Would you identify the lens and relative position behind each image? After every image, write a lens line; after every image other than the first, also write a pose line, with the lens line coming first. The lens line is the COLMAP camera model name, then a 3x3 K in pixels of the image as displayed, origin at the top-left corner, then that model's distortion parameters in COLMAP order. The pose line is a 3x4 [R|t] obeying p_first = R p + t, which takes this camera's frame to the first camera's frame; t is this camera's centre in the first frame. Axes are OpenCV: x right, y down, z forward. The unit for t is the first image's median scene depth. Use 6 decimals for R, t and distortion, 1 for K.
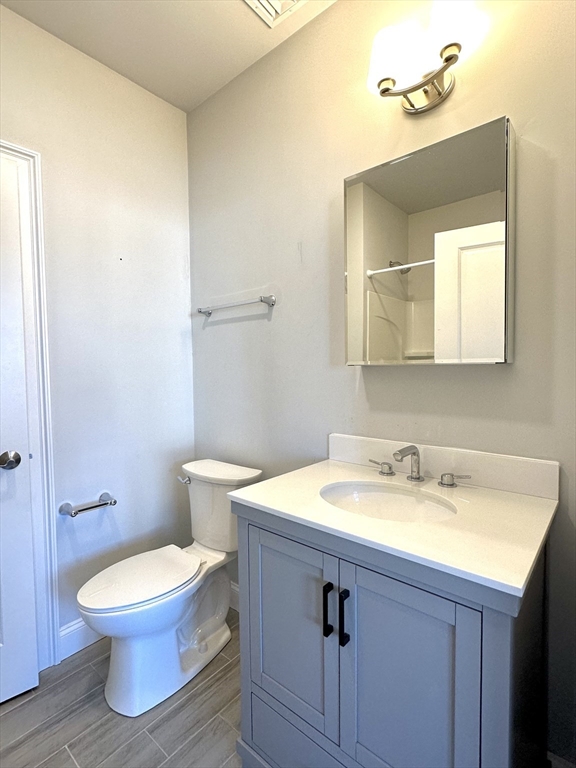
lens RADIAL K [[378.5, 0, 287.4], [0, 378.5, 382.2], [0, 0, 1]] dist [-0.002212, -0.000923]
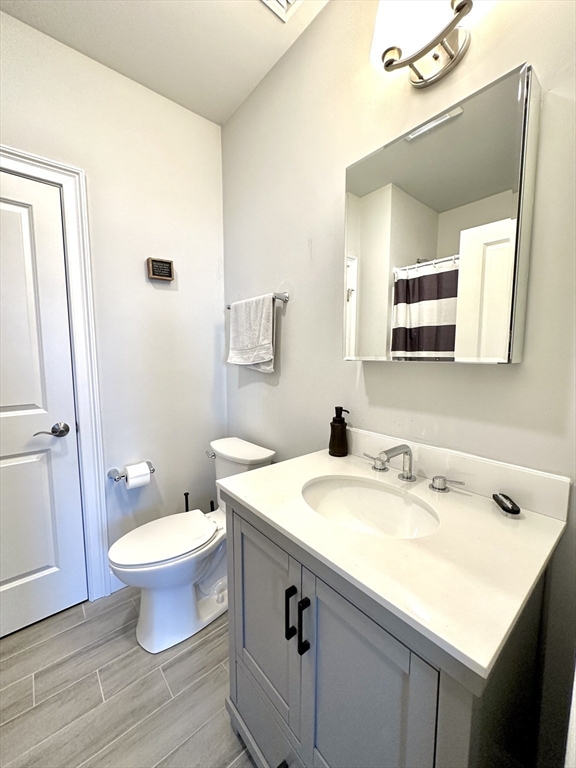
lens RADIAL K [[305.8, 0, 289.9], [0, 305.8, 384.3], [0, 0, 1]] dist [-0.005186, 0.000940]
pose [[0.987397, 0.030035, -0.155384, 0.149864], [-0.021208, 0.998082, 0.058159, -0.025878], [0.156833, -0.054130, 0.986141, 0.178932]]
